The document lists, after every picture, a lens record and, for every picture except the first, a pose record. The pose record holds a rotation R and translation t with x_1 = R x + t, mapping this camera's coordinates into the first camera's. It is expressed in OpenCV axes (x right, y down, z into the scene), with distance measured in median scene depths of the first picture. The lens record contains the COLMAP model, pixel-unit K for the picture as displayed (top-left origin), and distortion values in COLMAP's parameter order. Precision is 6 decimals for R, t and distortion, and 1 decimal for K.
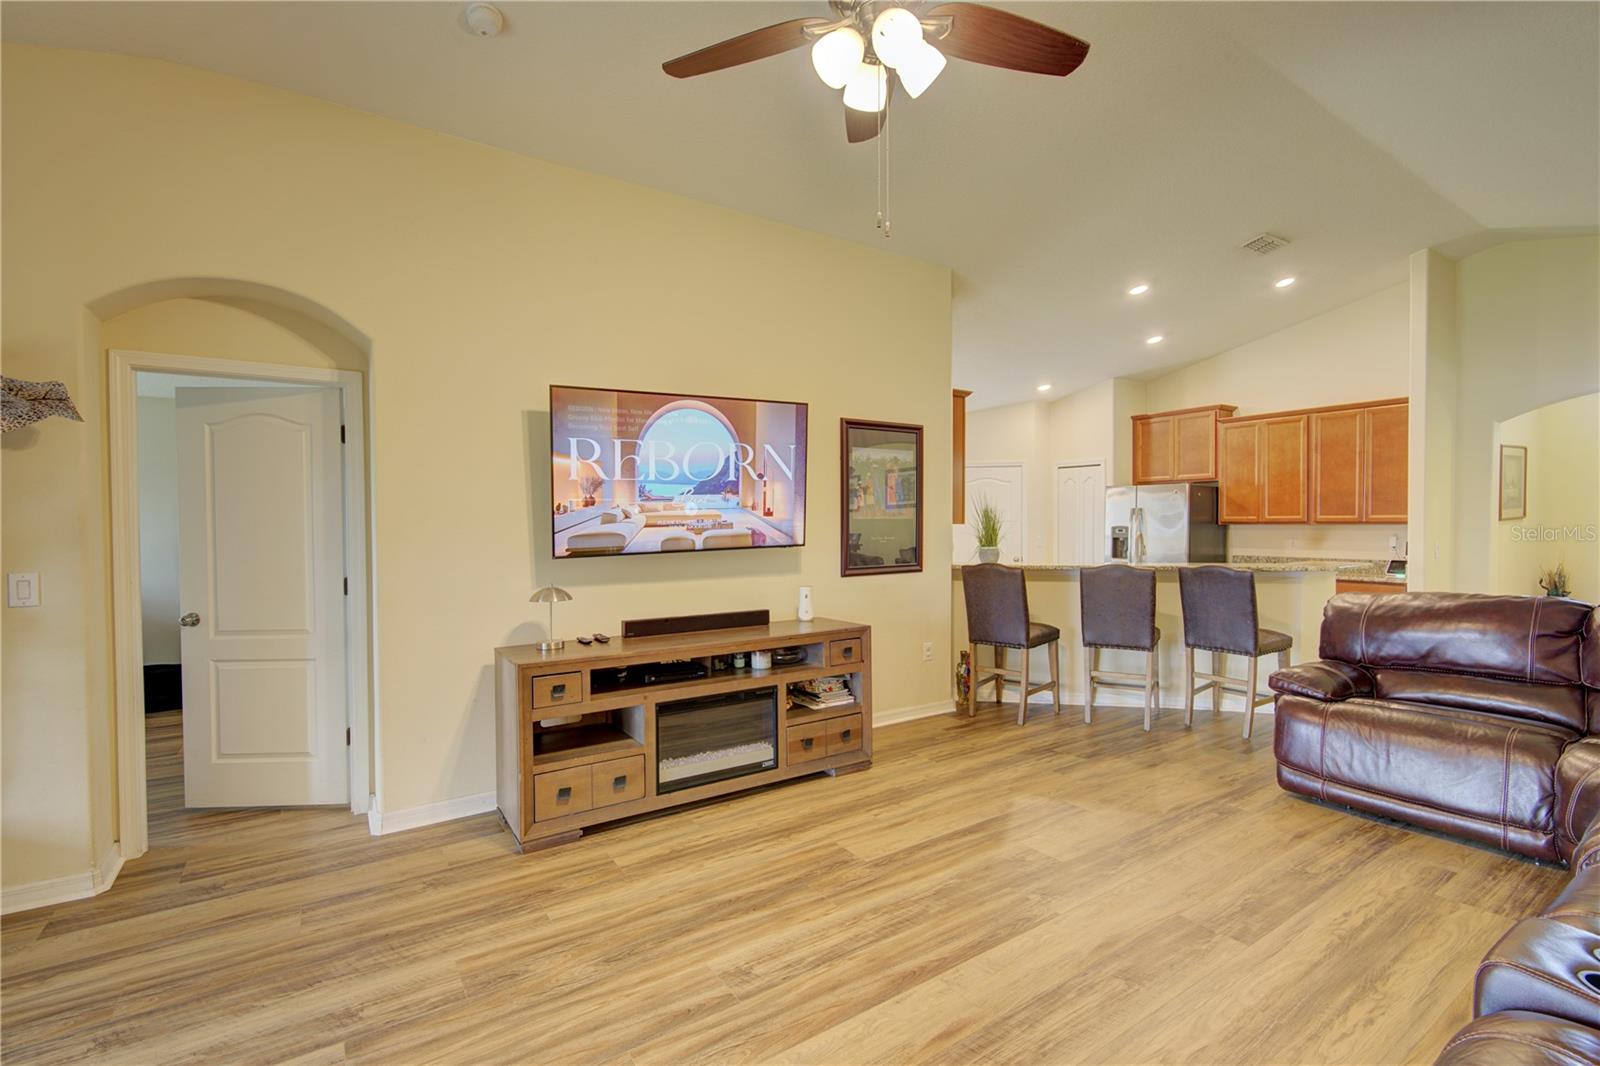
lens RADIAL K [[718.2, 0, 793.8], [0, 718.2, 540.1], [0, 0, 1]] dist [0.008489, -0.006159]
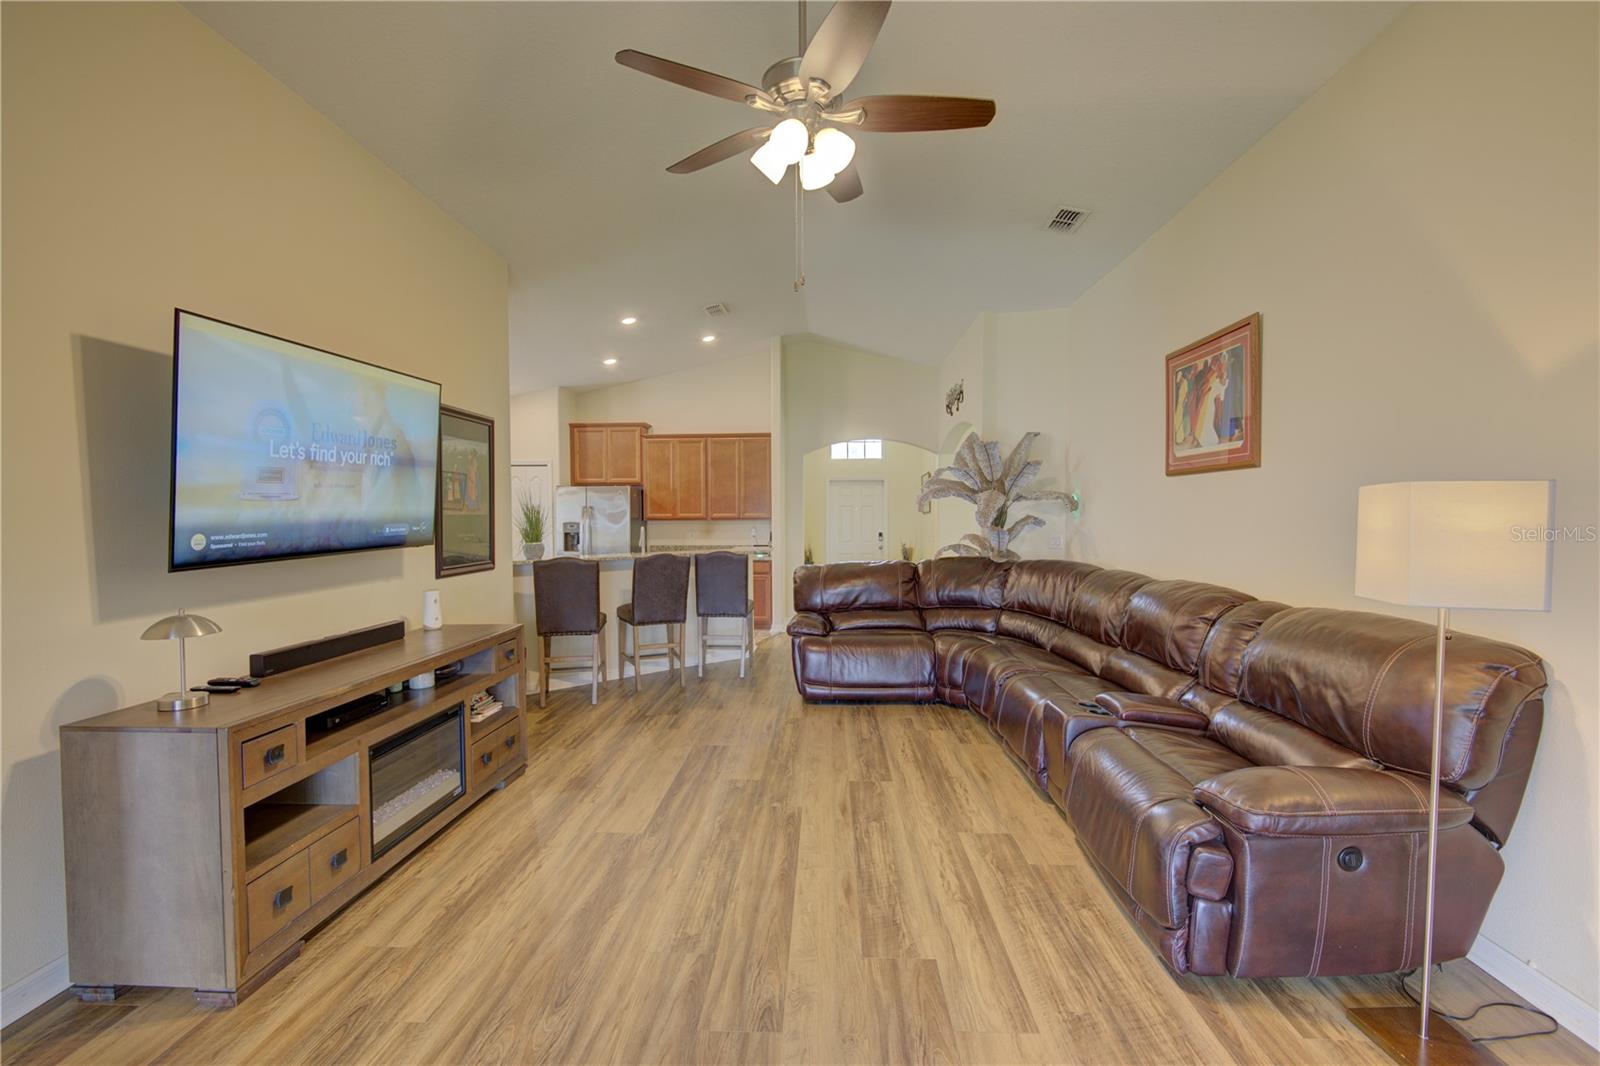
lens RADIAL K [[718.2, 0, 794.4], [0, 718.2, 540.3], [0, 0, 1]] dist [0.008489, -0.006159]
pose [[0.593254, -0.023660, 0.804667, -0.368413], [0.020496, 0.999688, 0.014283, -0.000855], [-0.804754, 0.008019, 0.593554, 0.104581]]
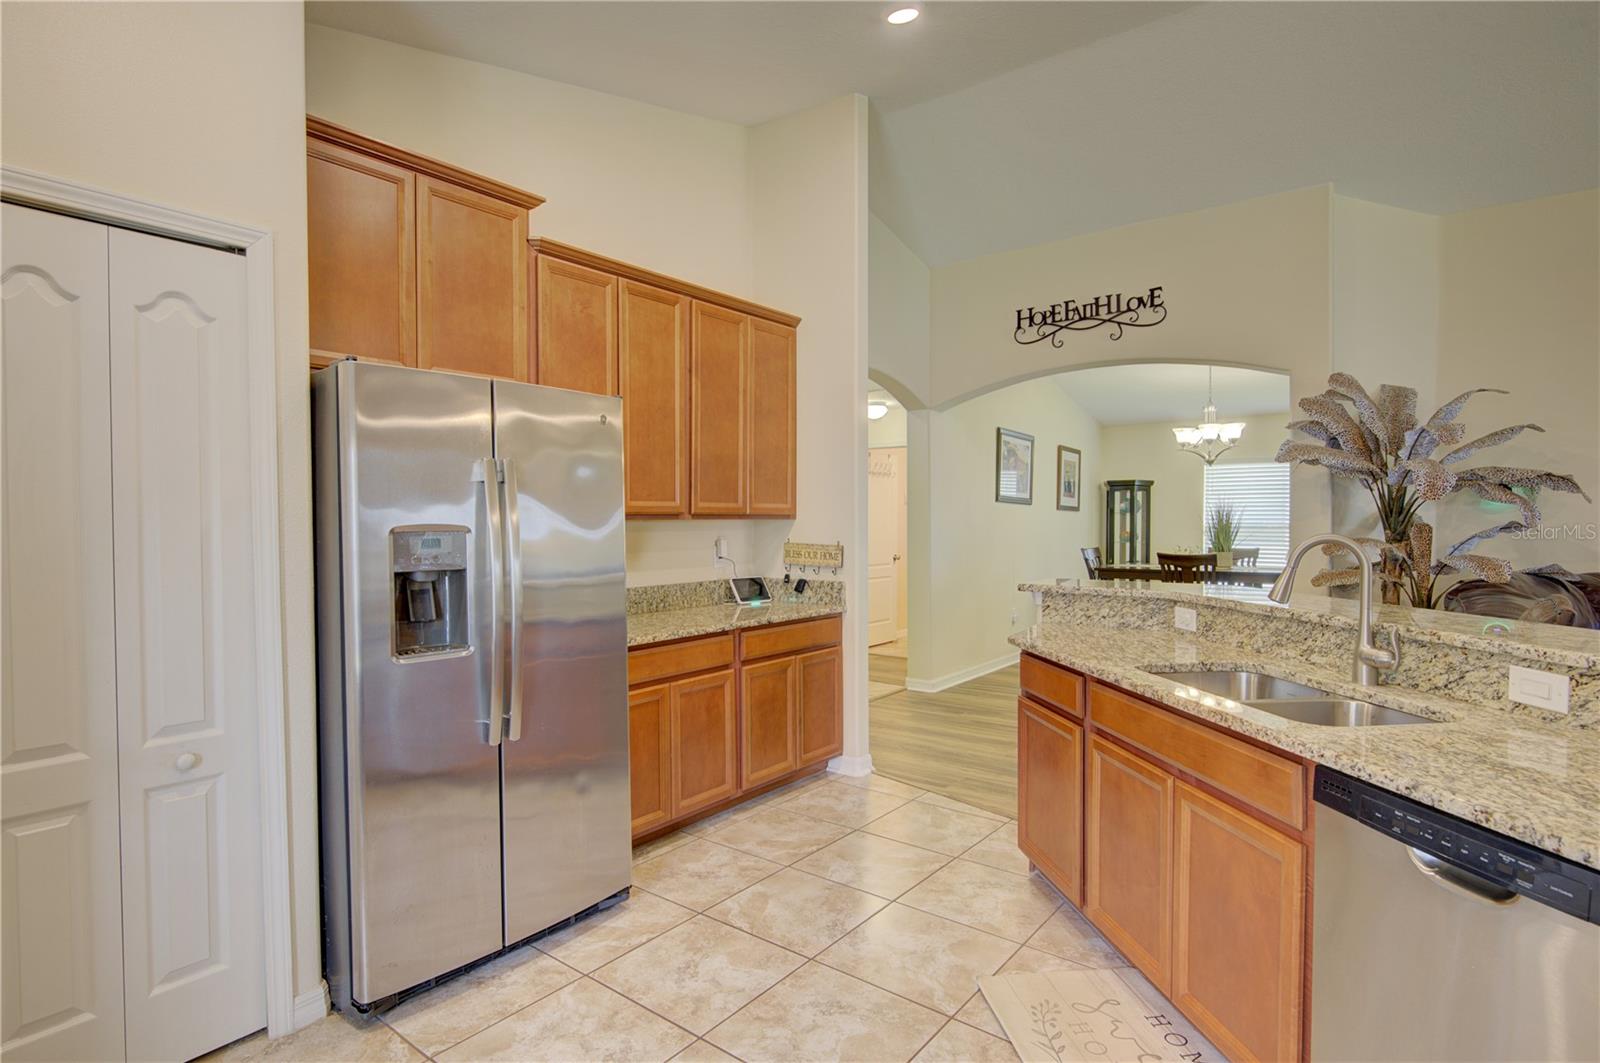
lens RADIAL K [[814.0, 0, 793.9], [0, 814.0, 536.6], [0, 0, 1]] dist [-0.000776, -0.004210]
pose [[-0.316915, -0.014655, 0.948341, 0.222103], [0.028602, 0.999278, 0.025000, -0.030590], [-0.948023, 0.035047, -0.316267, 1.528753]]
